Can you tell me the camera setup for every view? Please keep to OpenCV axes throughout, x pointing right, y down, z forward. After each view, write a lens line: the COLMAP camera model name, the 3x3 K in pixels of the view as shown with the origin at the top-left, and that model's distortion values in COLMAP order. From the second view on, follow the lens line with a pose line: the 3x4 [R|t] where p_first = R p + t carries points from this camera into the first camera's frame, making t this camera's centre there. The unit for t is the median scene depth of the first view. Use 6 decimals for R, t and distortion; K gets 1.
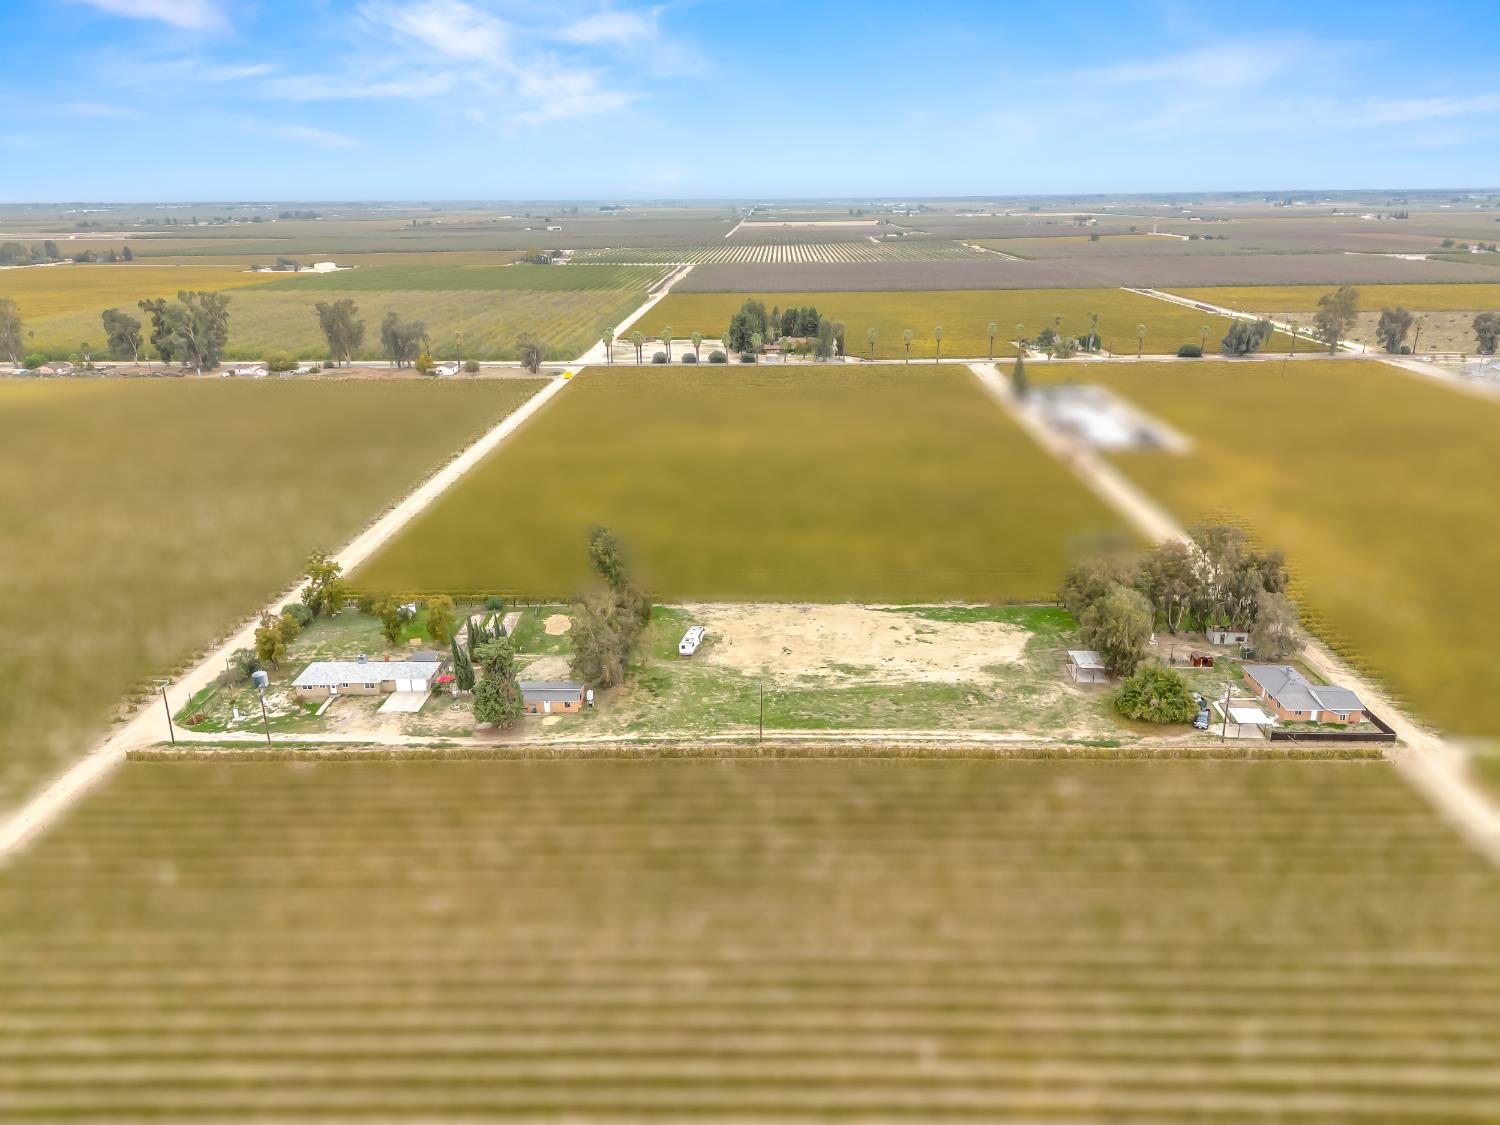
lens RADIAL K [[1080.1, 0, 750.1], [0, 1080.1, 514.6], [0, 0, 1]] dist [0.078915, -0.082299]
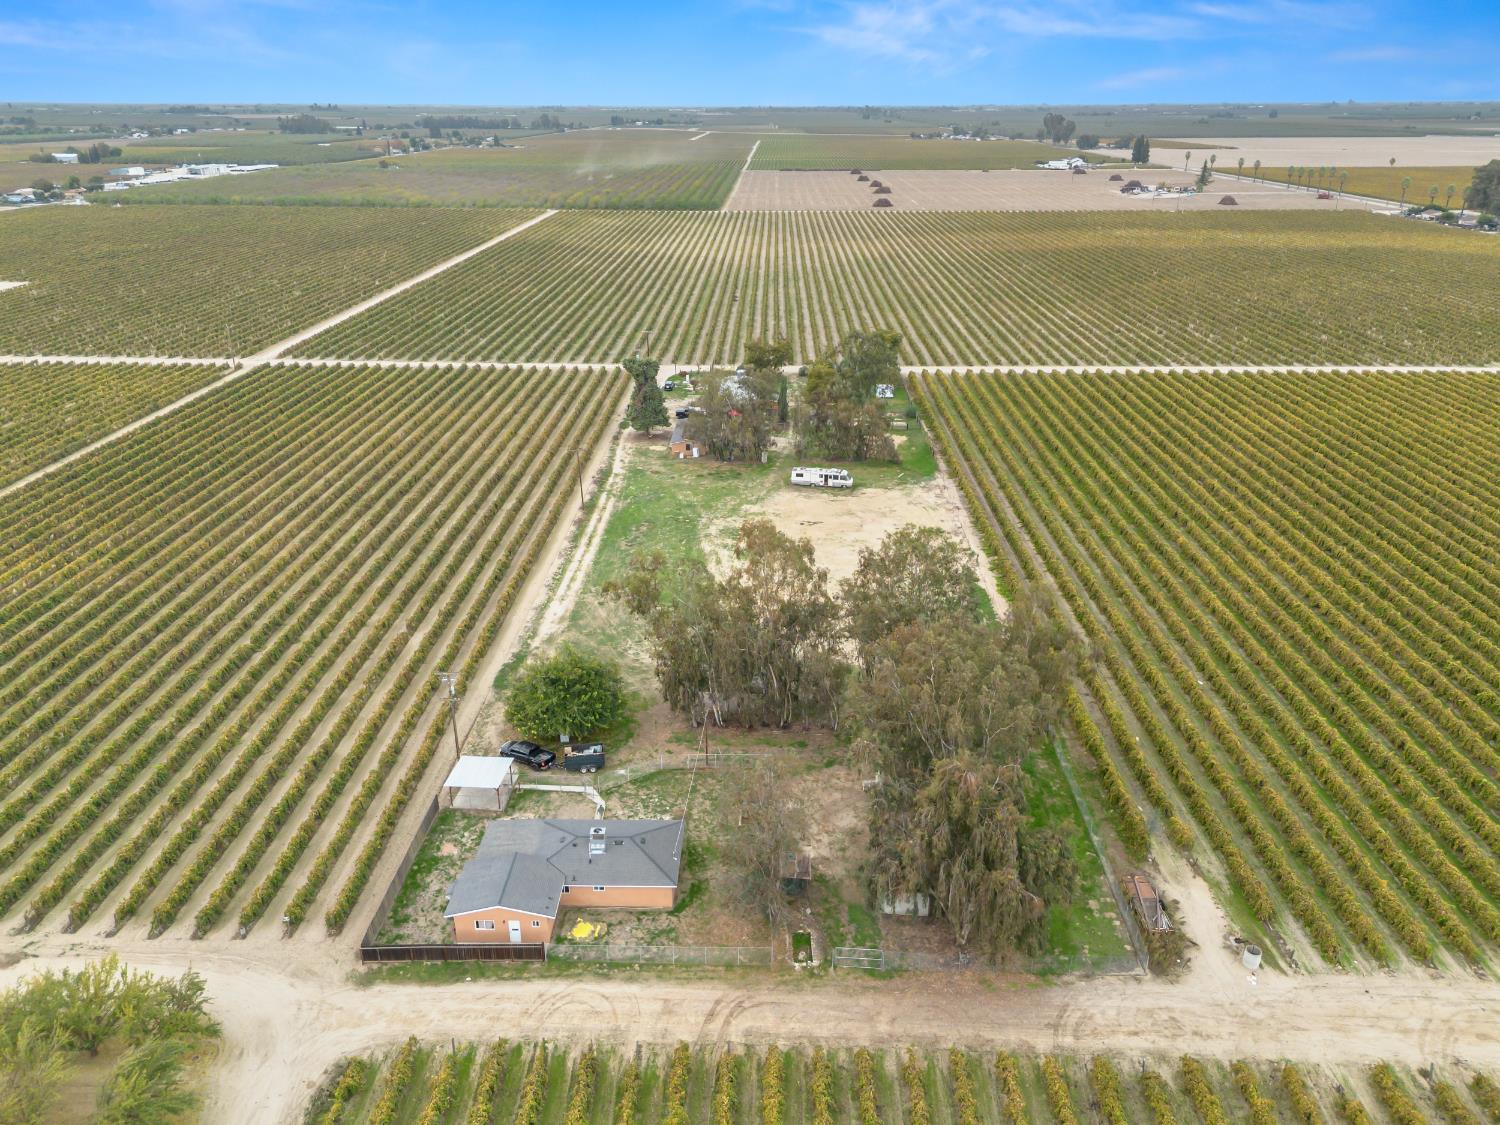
lens RADIAL K [[1081.3, 0, 750.0], [0, 1081.3, 562.5], [0, 0, 1]] dist [0.077197, -0.074553]
pose [[-0.008018, 0.396232, -0.918115, 0.812676], [-0.282900, 0.879737, 0.382140, -0.147698], [0.959116, 0.262799, 0.105040, 0.912219]]
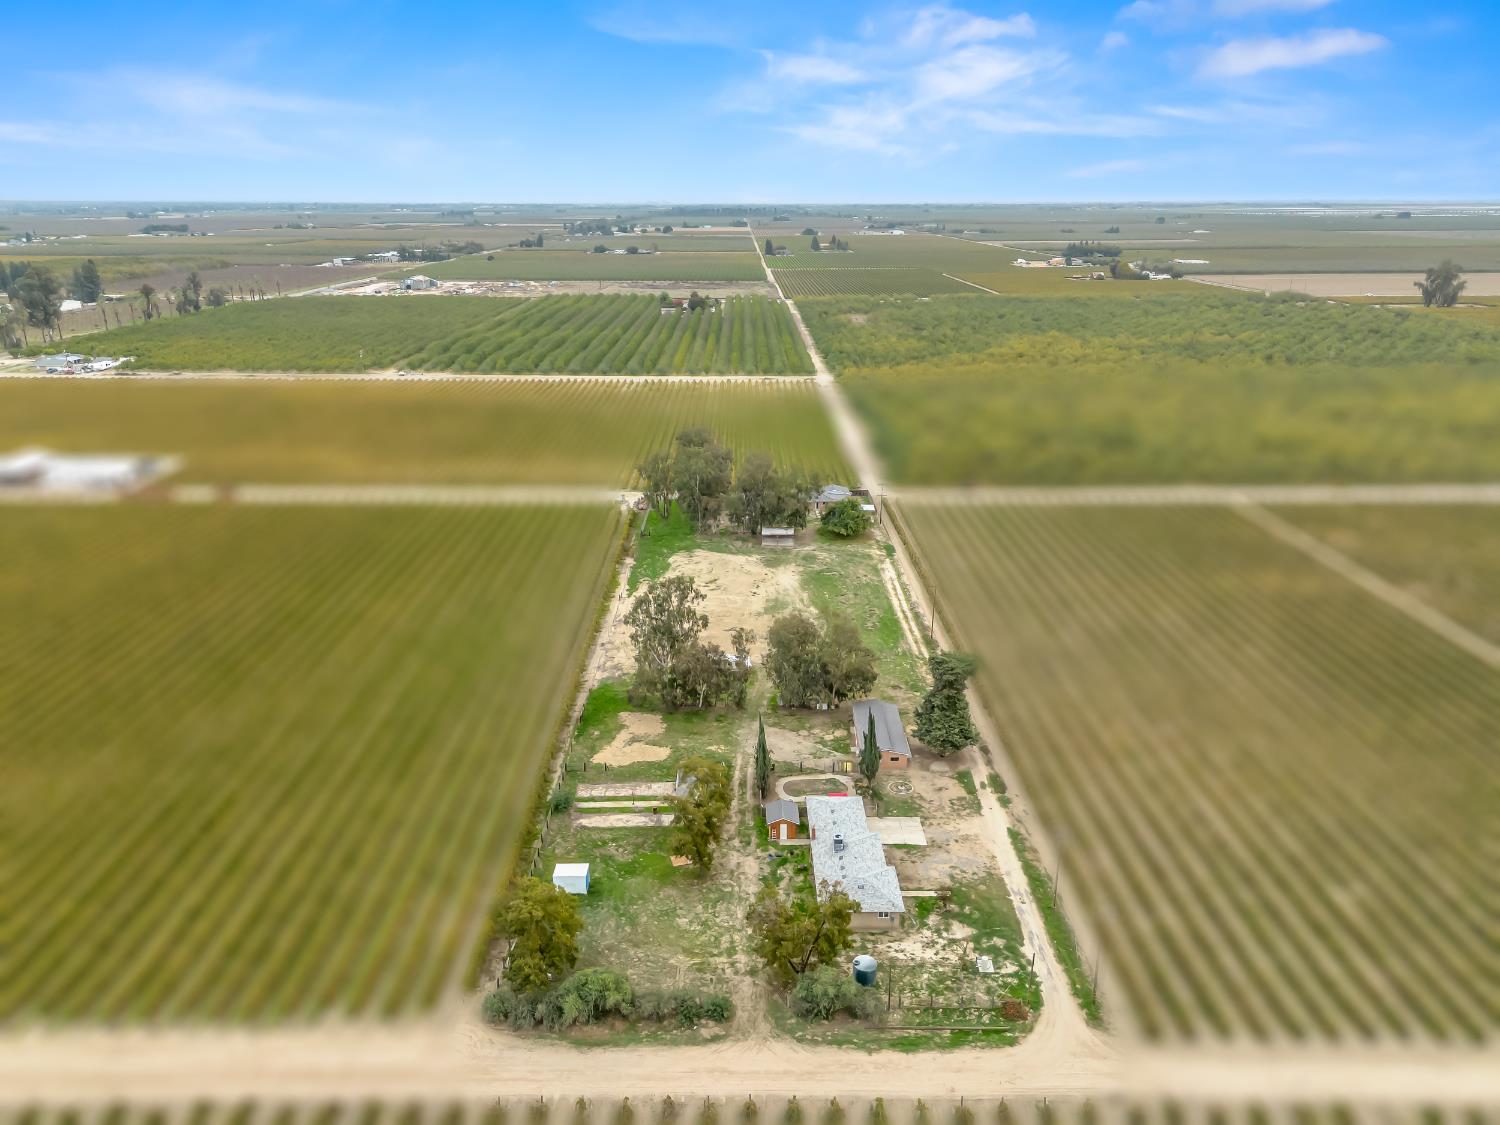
lens RADIAL K [[1062.8, 0, 750.0], [0, 1062.8, 562.5], [0, 0, 1]] dist [0.064988, -0.061233]
pose [[-0.025882, -0.311034, 0.950046, -0.889448], [0.283768, 0.908985, 0.305322, -0.225153], [-0.958544, 0.277495, 0.064735, 0.941564]]
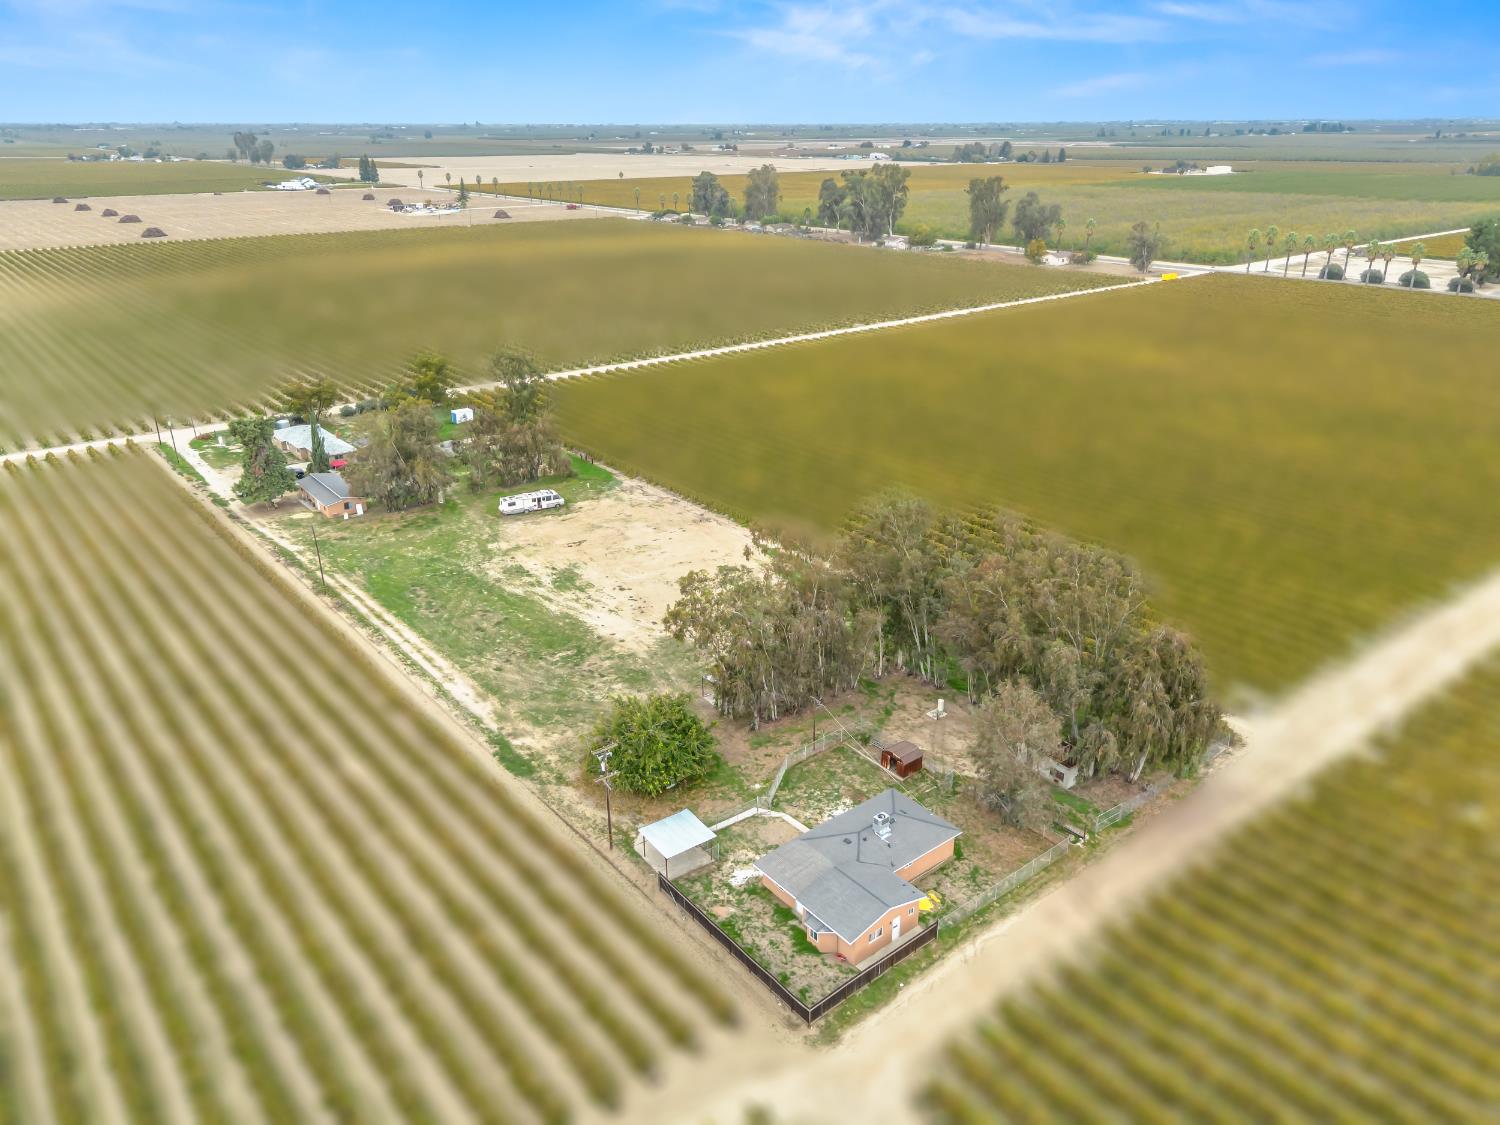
lens RADIAL K [[1069.6, 0, 750.0], [0, 1069.6, 562.5], [0, 0, 1]] dist [0.070581, -0.061855]
pose [[0.640281, 0.296463, -0.708625, 0.708849], [-0.218381, 0.954708, 0.202096, -0.051047], [0.736444, 0.025352, 0.676023, 0.579795]]
